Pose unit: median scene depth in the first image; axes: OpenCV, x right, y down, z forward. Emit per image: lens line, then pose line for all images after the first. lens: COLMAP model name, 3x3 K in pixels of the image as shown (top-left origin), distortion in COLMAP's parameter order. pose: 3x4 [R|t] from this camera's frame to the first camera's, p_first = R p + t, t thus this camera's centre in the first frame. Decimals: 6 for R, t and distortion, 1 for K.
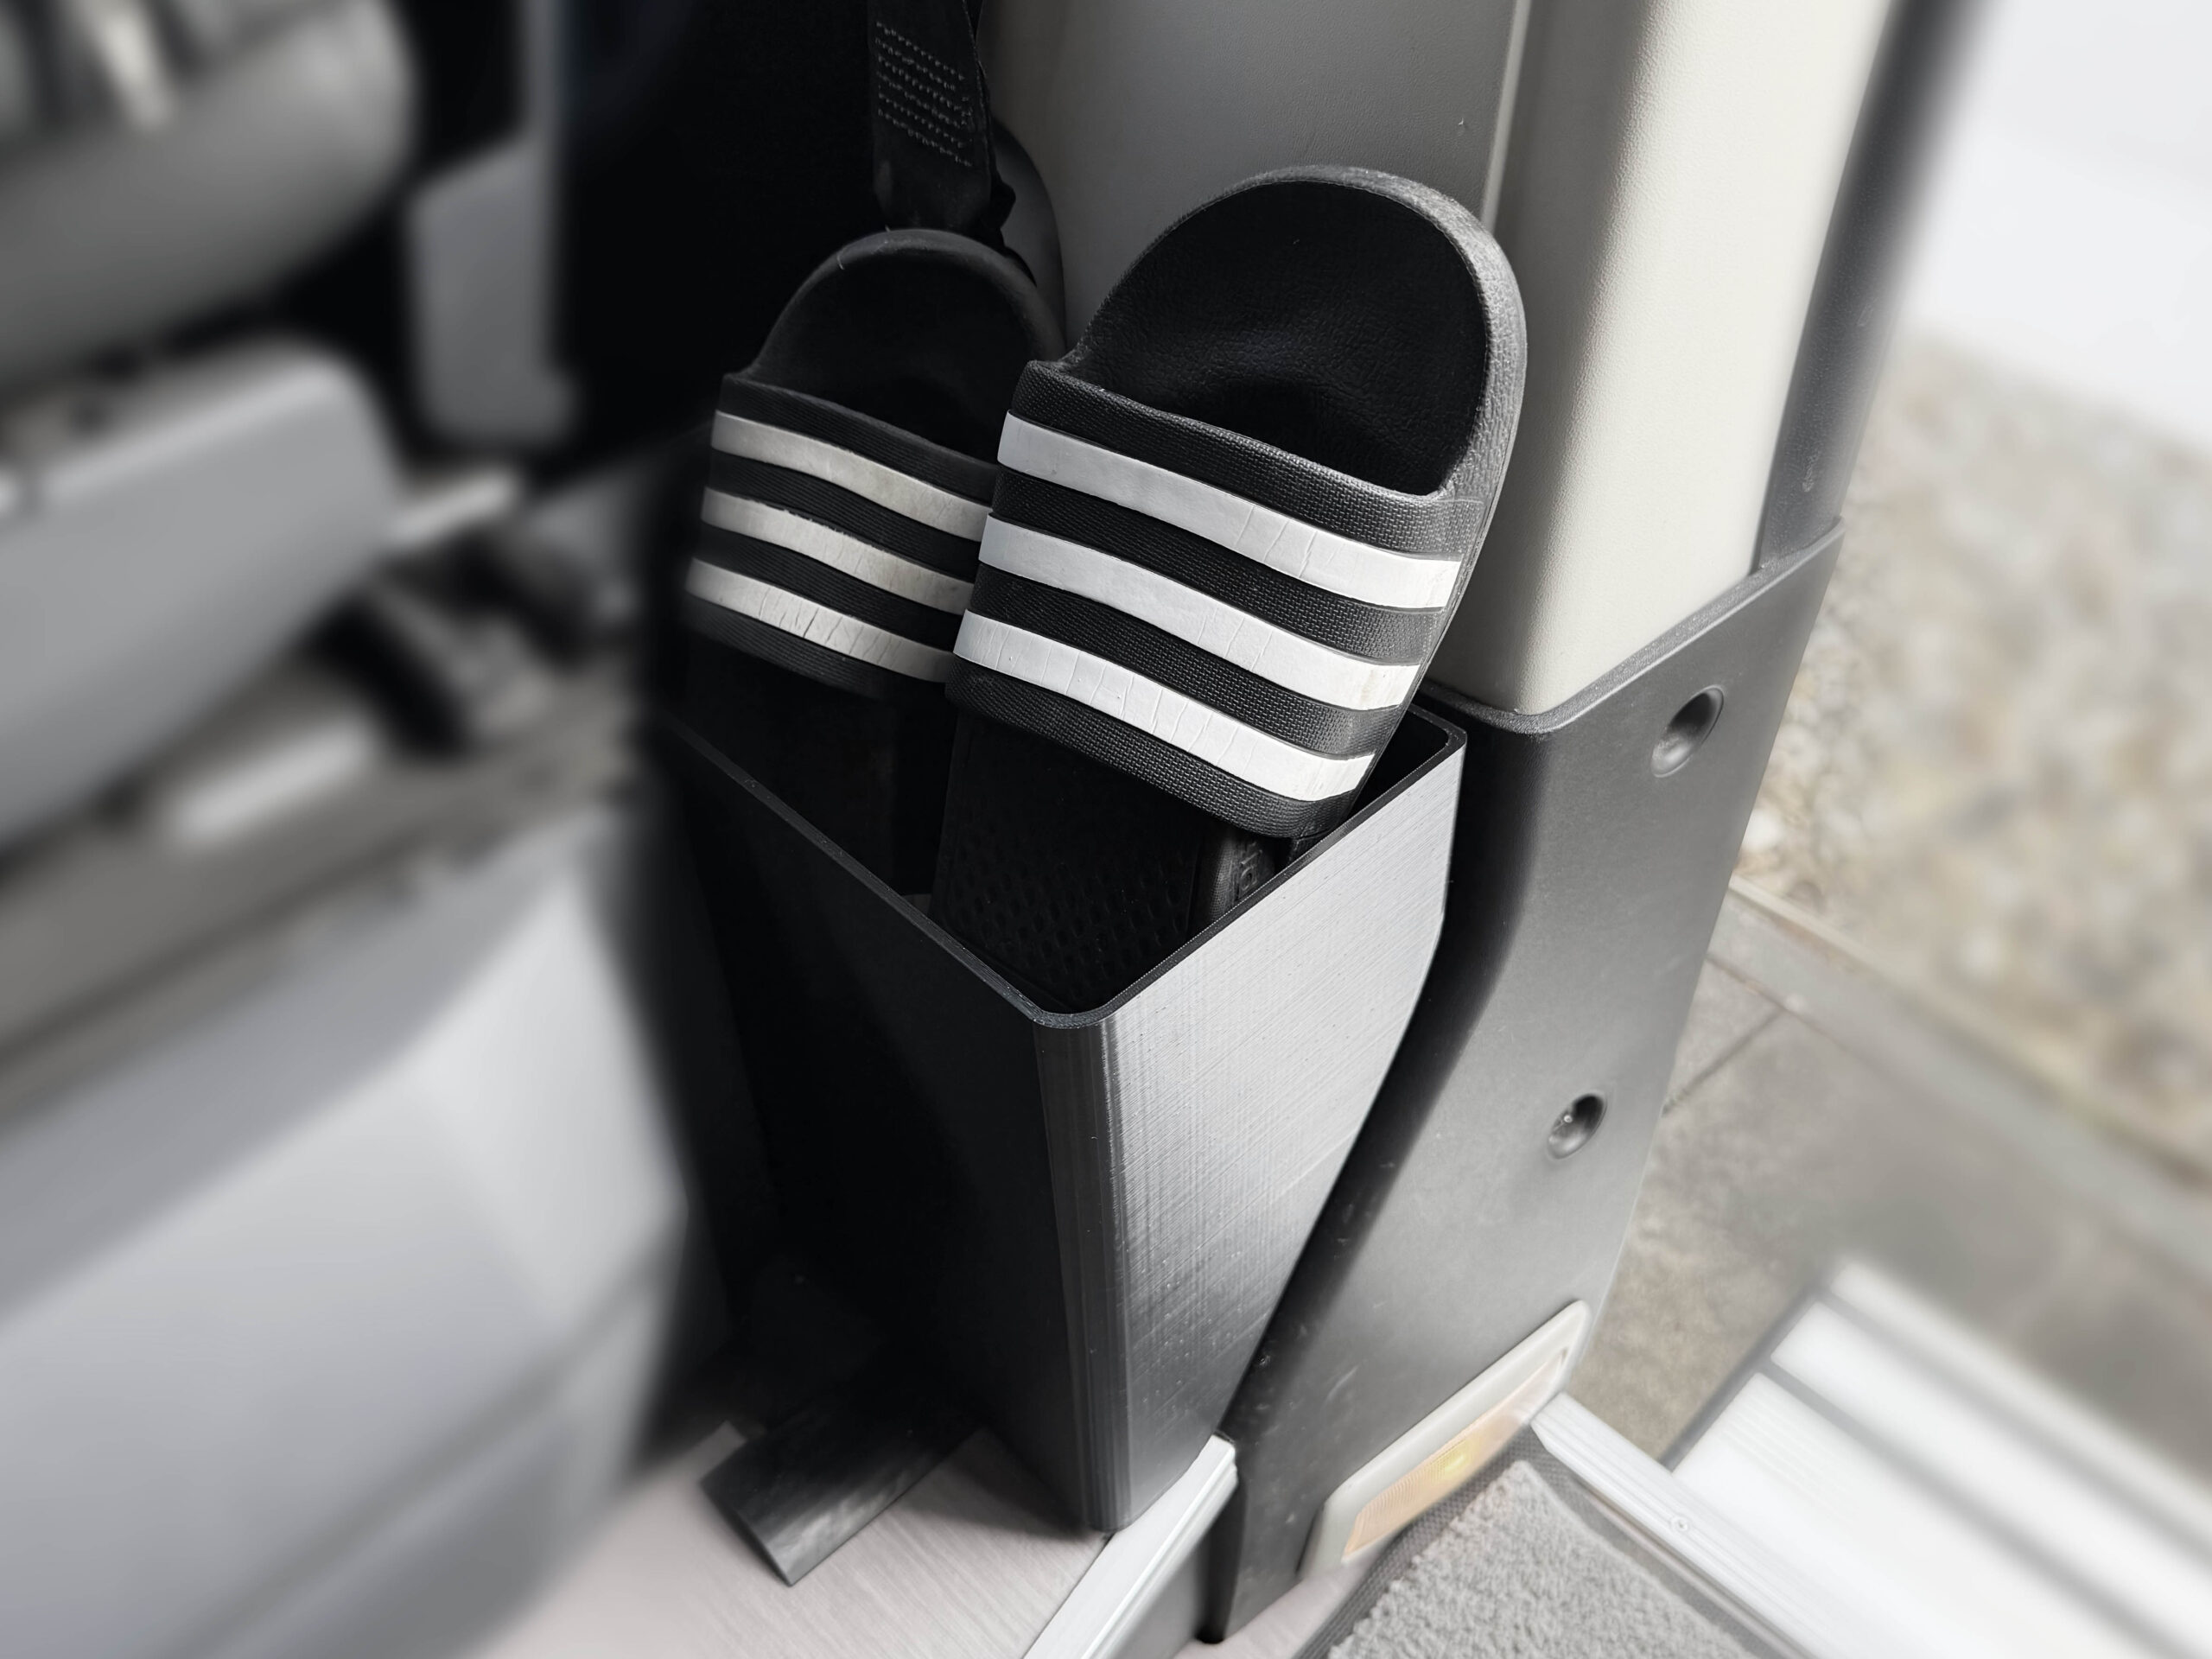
lens RADIAL K [[1691.1, 0, 1106.0], [0, 1691.1, 829.5], [0, 0, 1]] dist [-0.009912, -0.004038]
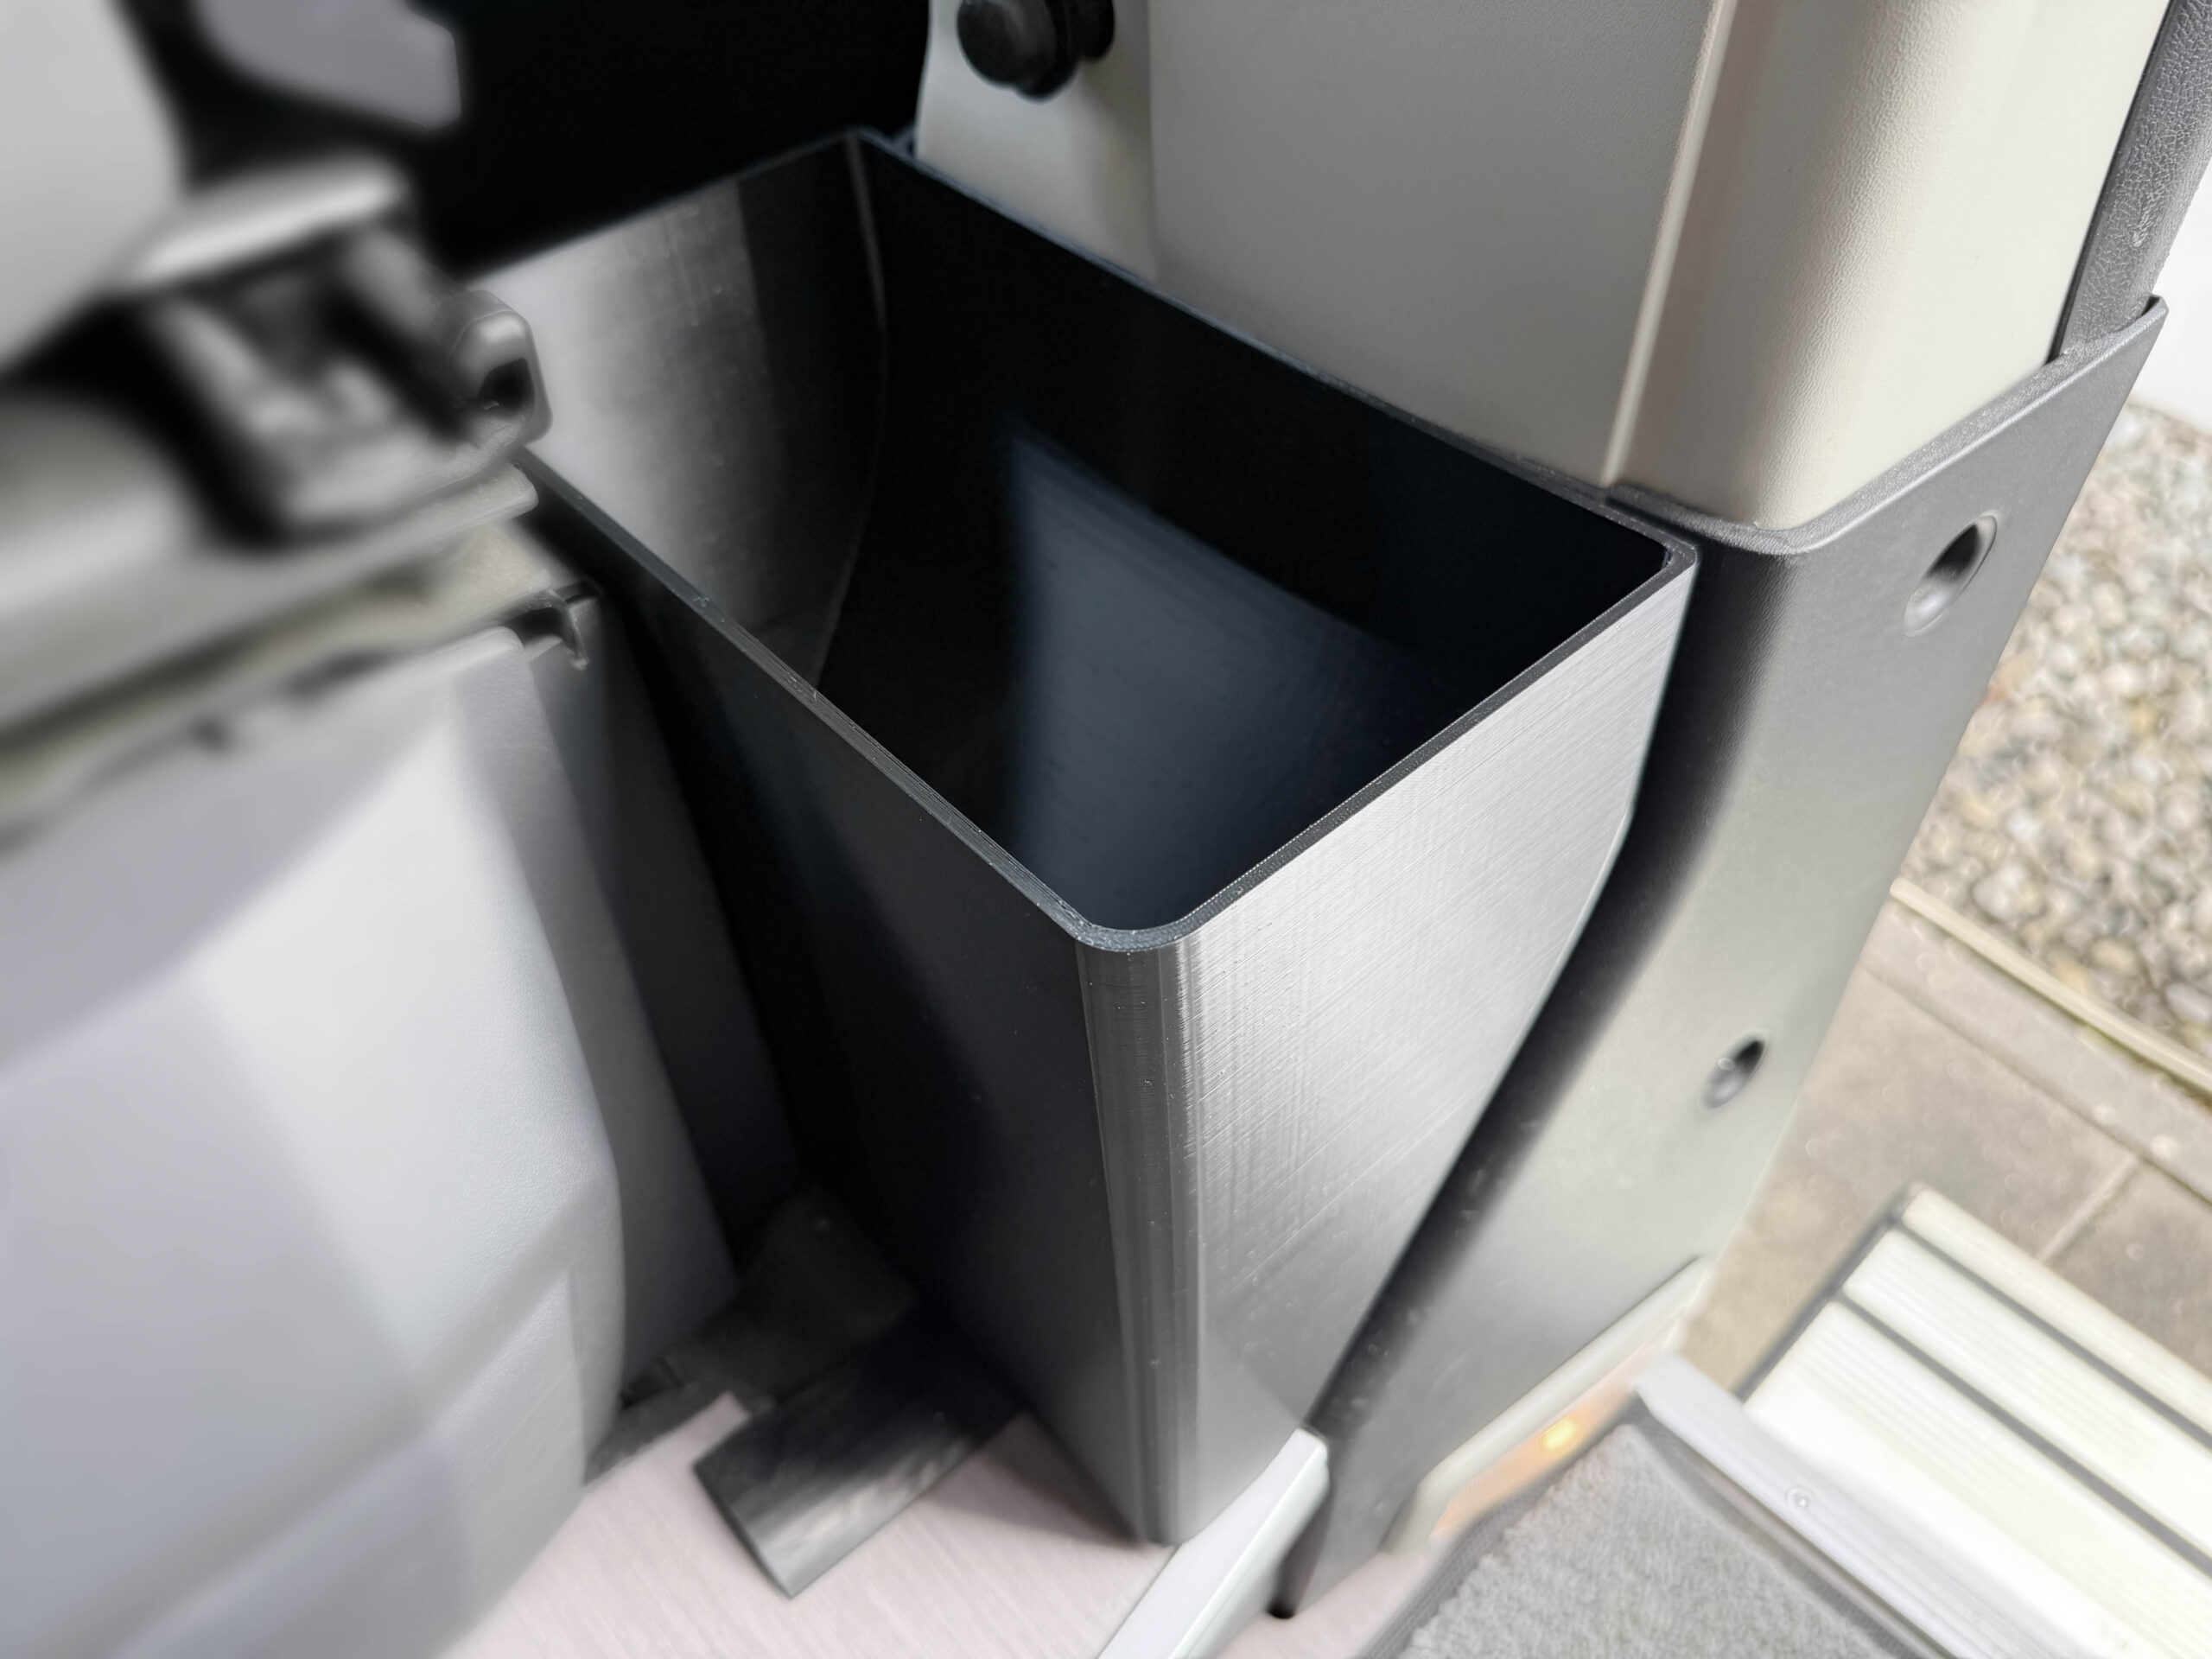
lens RADIAL K [[1567.9, 0, 1106.0], [0, 1567.9, 829.5], [0, 0, 1]] dist [-0.112619, 0.001625]
pose [[0.998692, 0.018777, -0.047554, -0.001493], [-0.016610, 0.998823, 0.045565, 0.023054], [0.048353, -0.044716, 0.997829, 0.213375]]
